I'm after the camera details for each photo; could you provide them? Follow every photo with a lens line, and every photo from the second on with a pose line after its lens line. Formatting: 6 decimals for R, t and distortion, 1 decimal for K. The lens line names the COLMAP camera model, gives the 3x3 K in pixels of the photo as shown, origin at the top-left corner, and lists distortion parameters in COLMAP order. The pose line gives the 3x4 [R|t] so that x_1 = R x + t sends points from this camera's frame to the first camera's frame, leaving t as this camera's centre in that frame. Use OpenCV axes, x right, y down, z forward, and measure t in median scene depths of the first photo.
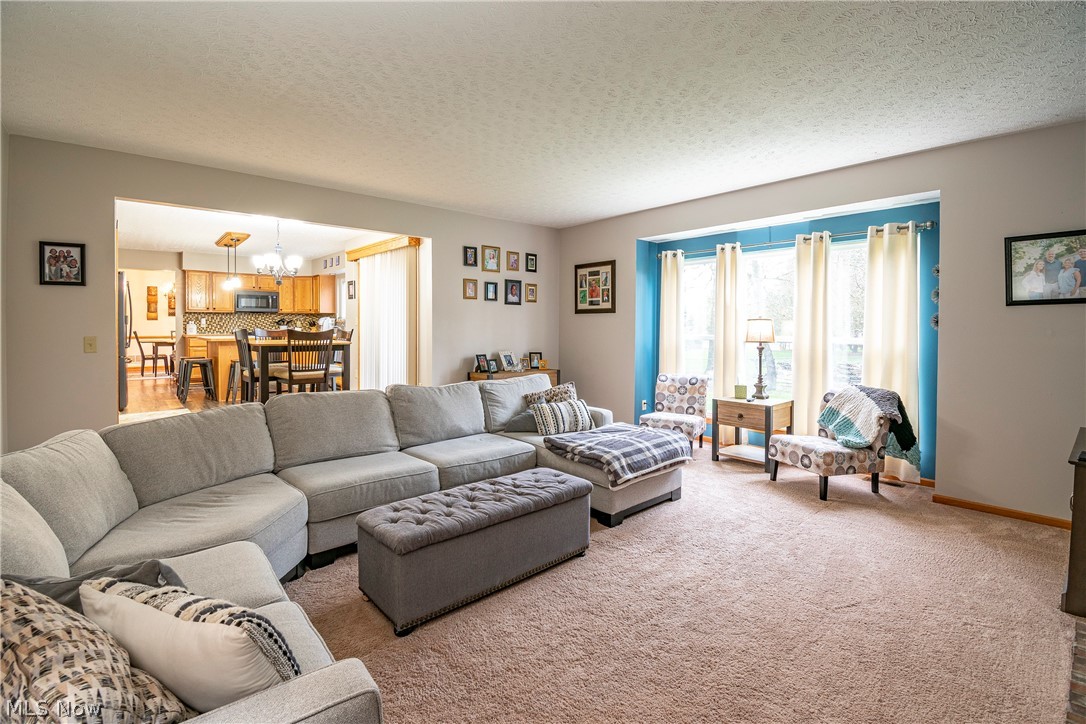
lens RADIAL K [[487.5, 0, 542.7], [0, 487.5, 328.9], [0, 0, 1]] dist [0.005654, -0.011092]
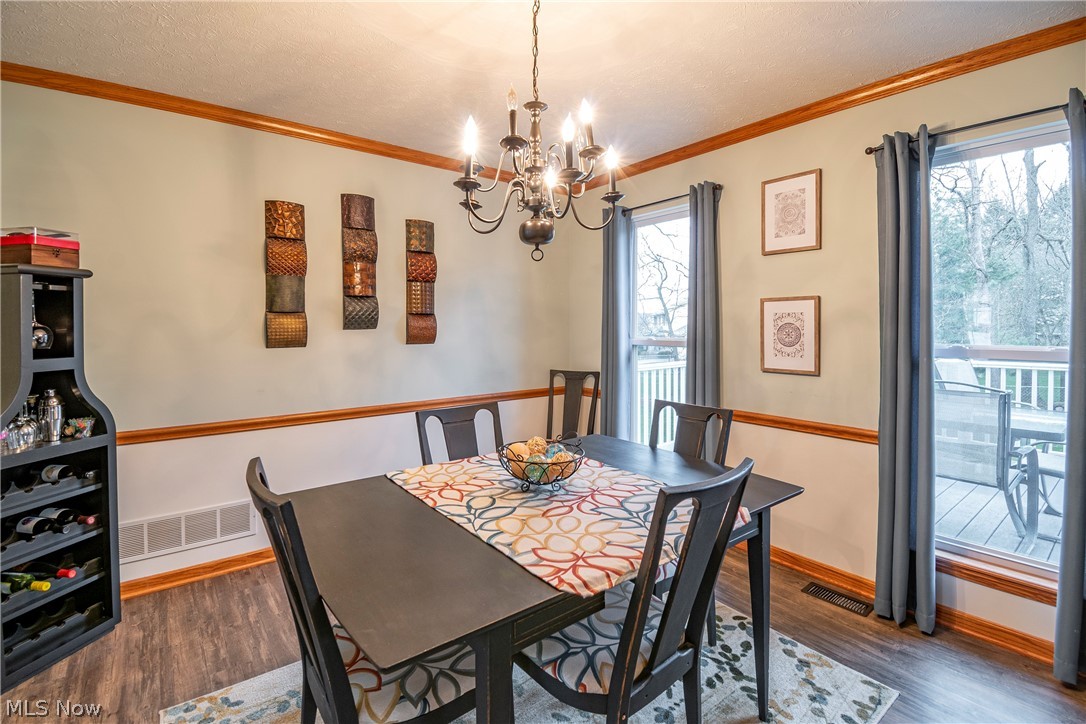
lens RADIAL K [[487.5, 0, 550.4], [0, 487.5, 327.8], [0, 0, 1]] dist [0.005654, -0.011092]
pose [[0.998914, -0.006550, -0.046130, -0.788691], [0.006503, 0.999978, -0.001168, -0.031116], [0.046137, 0.000867, 0.998935, 0.916275]]
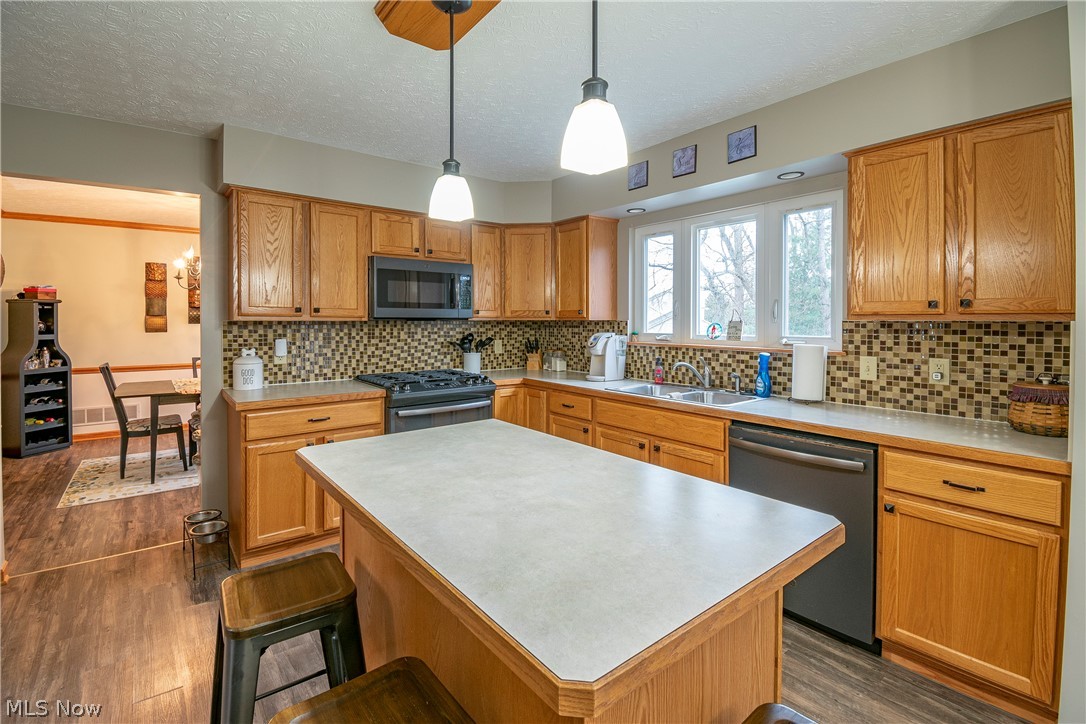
lens RADIAL K [[487.5, 0, 538.2], [0, 487.5, 322.1], [0, 0, 1]] dist [0.005654, -0.011092]
pose [[0.999023, -0.003688, -0.044049, -0.470155], [0.003507, 0.999985, -0.004192, -0.029458], [0.044064, 0.004033, 0.999021, 0.626277]]
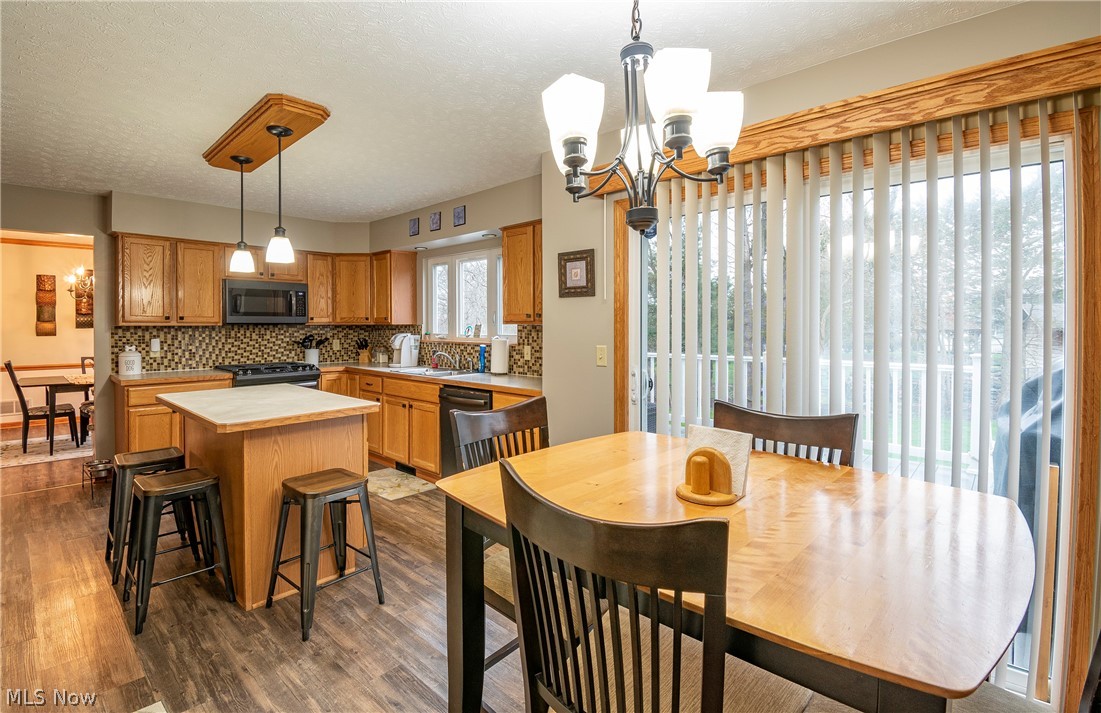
lens RADIAL K [[506.7, 0, 532.3], [0, 506.7, 324.3], [0, 0, 1]] dist [-0.021040, -0.004412]
pose [[0.995695, -0.006970, 0.092428, -0.354119], [0.007504, 0.999957, -0.005432, -0.028492], [-0.092386, 0.006103, 0.995705, 0.455254]]
